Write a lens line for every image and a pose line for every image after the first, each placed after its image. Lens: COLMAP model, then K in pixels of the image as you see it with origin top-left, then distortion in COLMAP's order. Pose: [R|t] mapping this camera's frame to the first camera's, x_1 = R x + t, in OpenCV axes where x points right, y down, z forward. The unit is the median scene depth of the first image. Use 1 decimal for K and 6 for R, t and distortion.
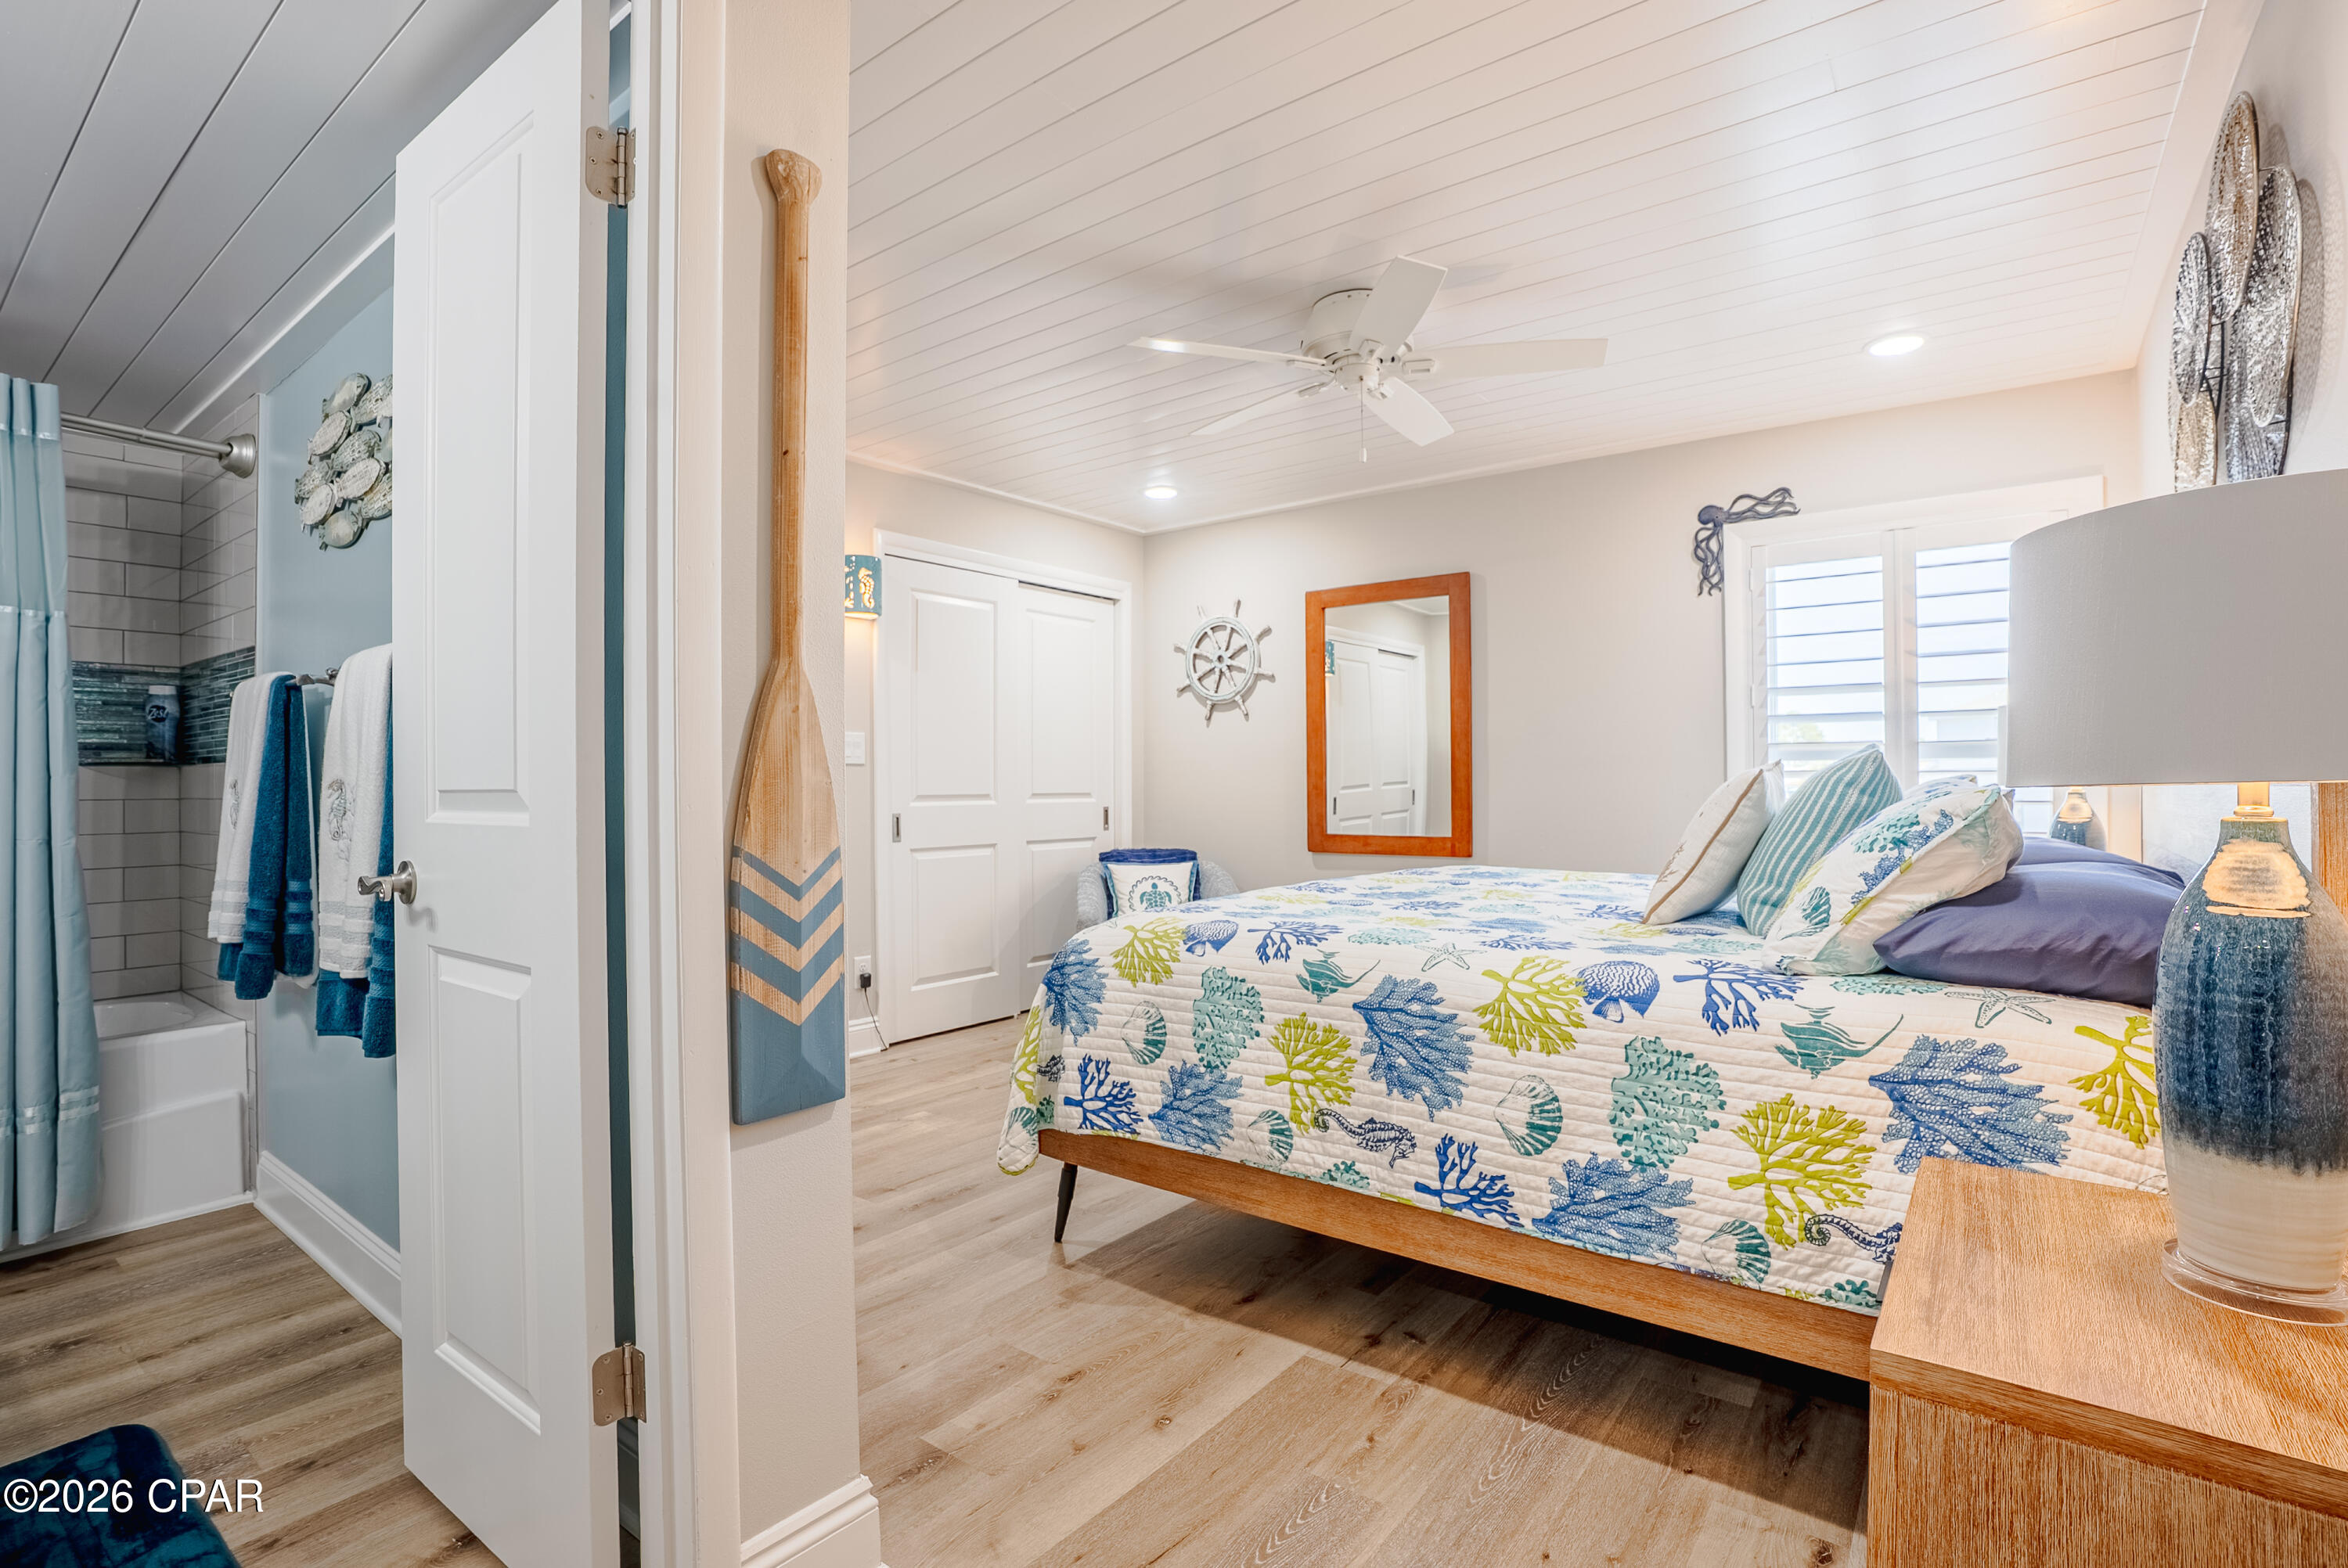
lens RADIAL K [[1113.8, 0, 1180.7], [0, 1113.8, 804.6], [0, 0, 1]] dist [-0.069198, 0.028700]
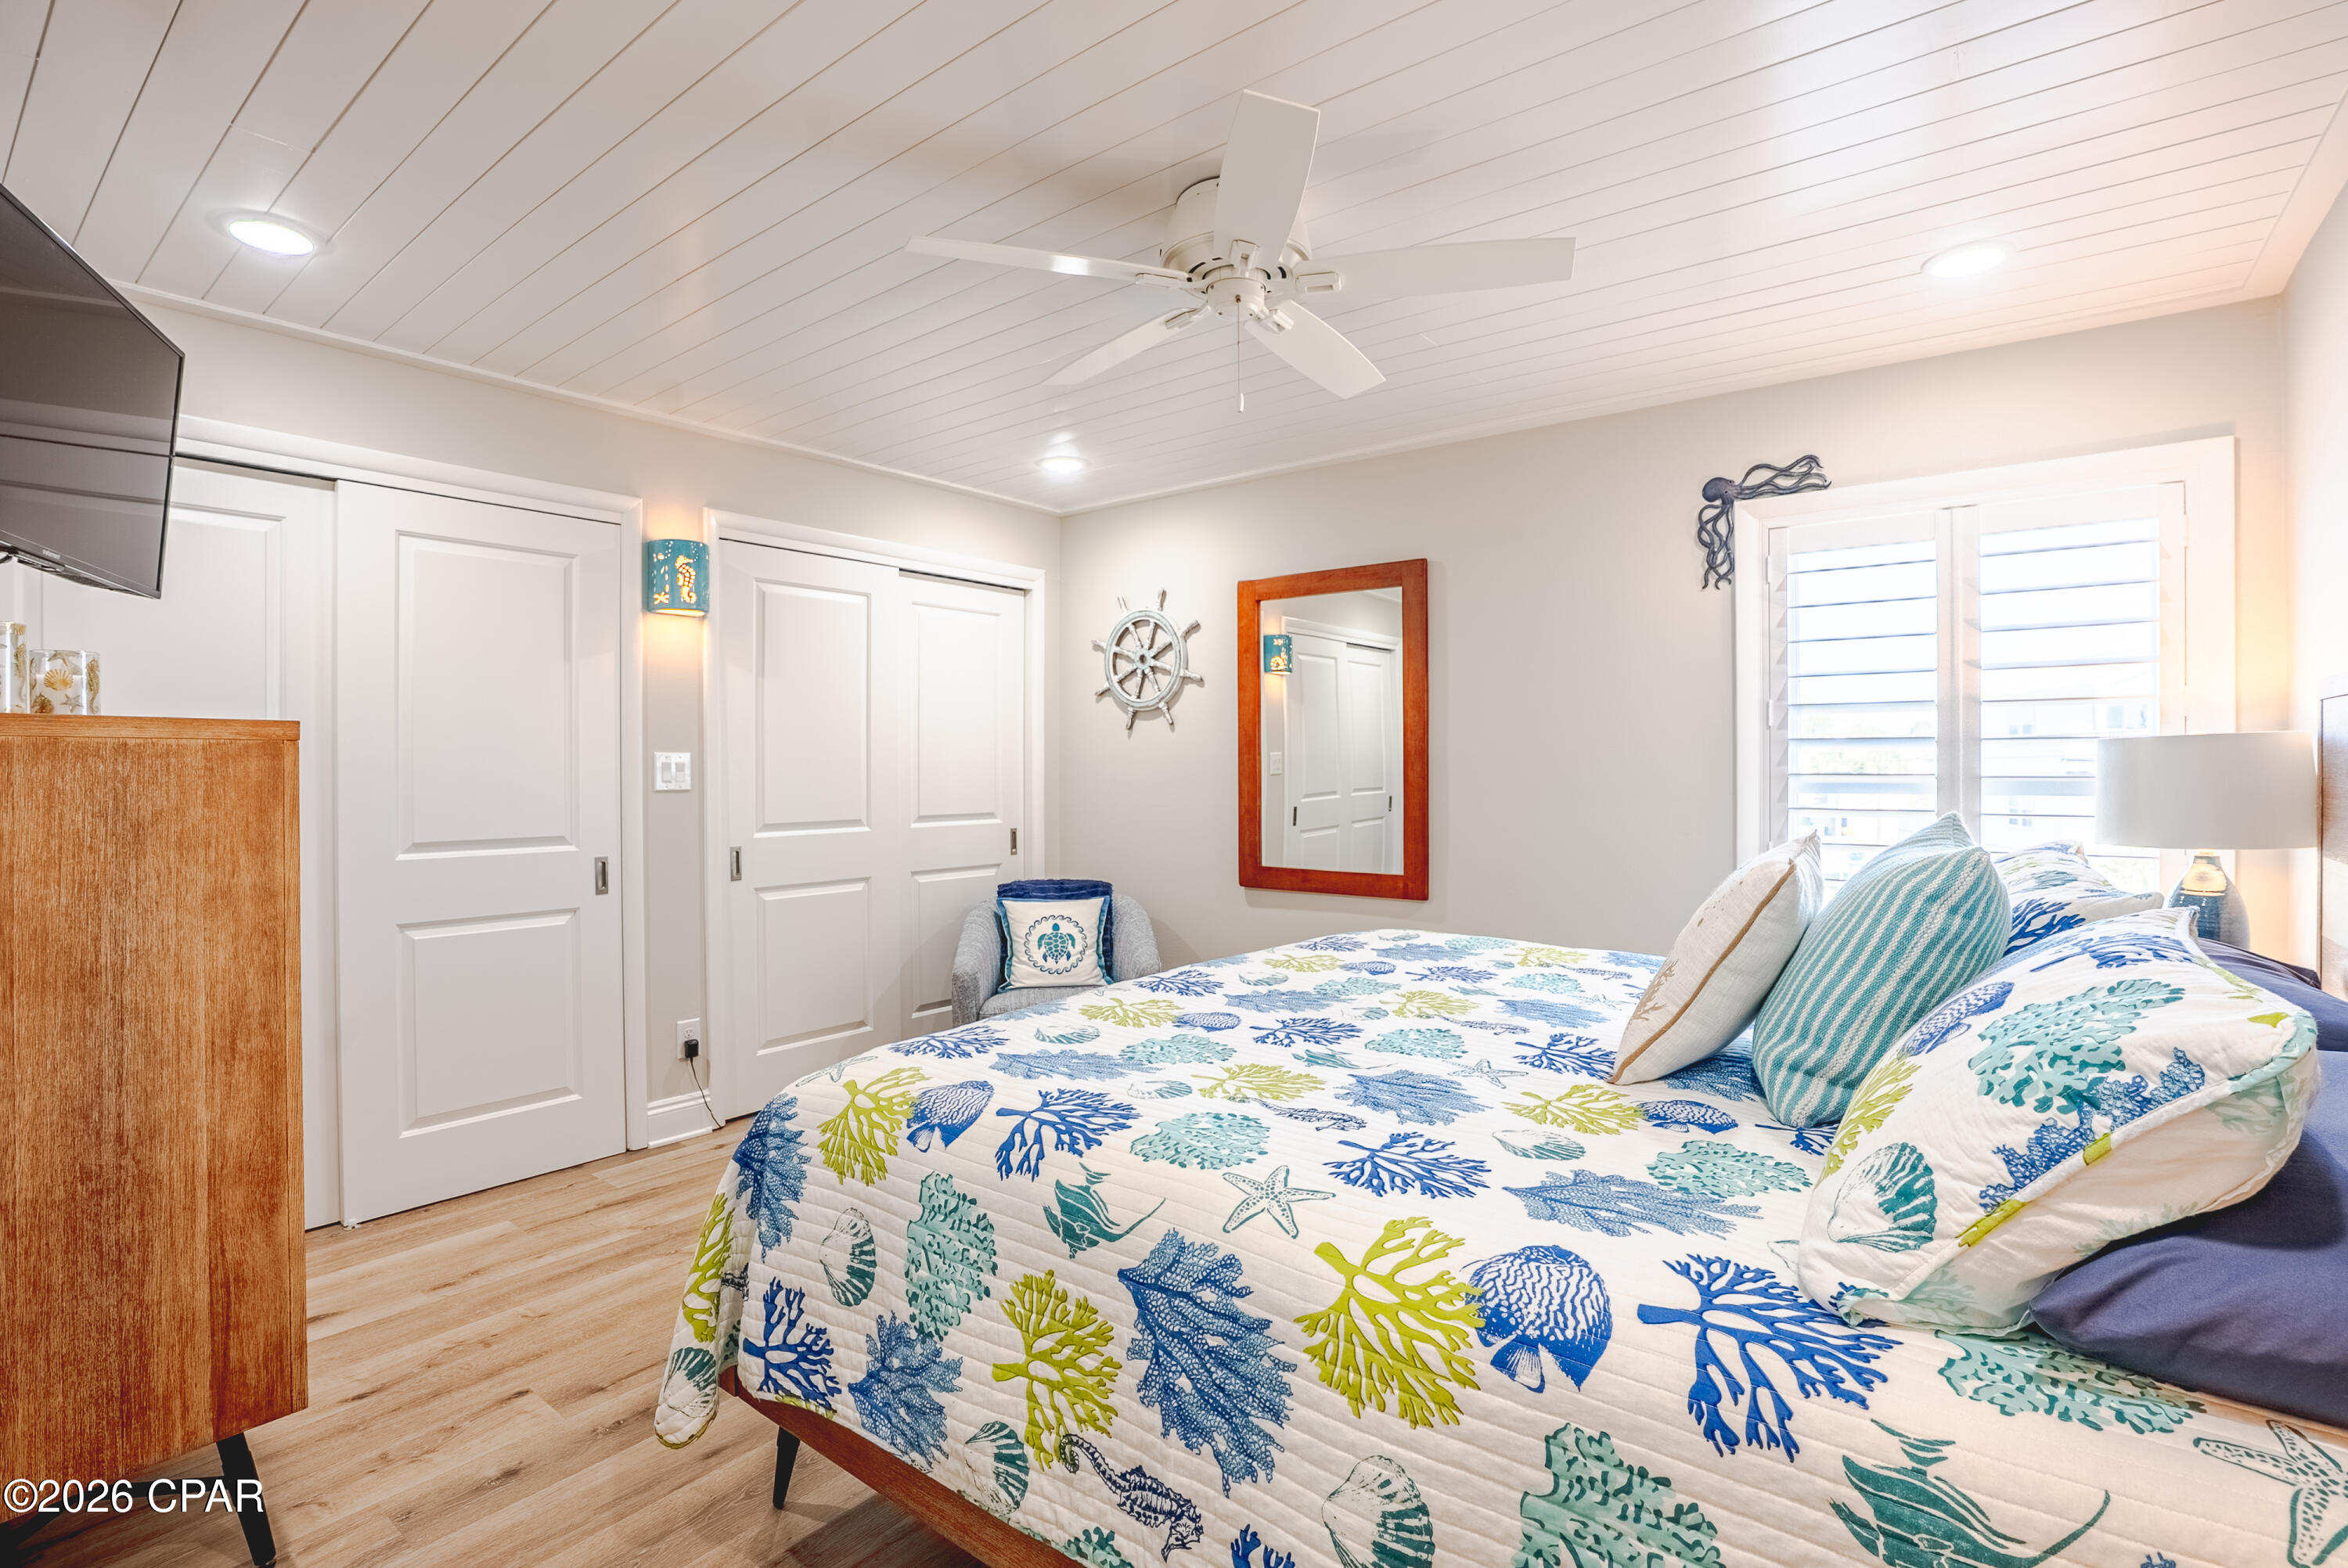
lens RADIAL K [[1094.7, 0, 1174.0], [0, 1094.7, 784.0], [0, 0, 1]] dist [-0.068225, 0.025880]
pose [[0.999842, 0.005285, -0.016943, 0.170754], [-0.005273, 0.999986, 0.000727, -0.079931], [0.016947, -0.000637, 0.999856, 0.351834]]
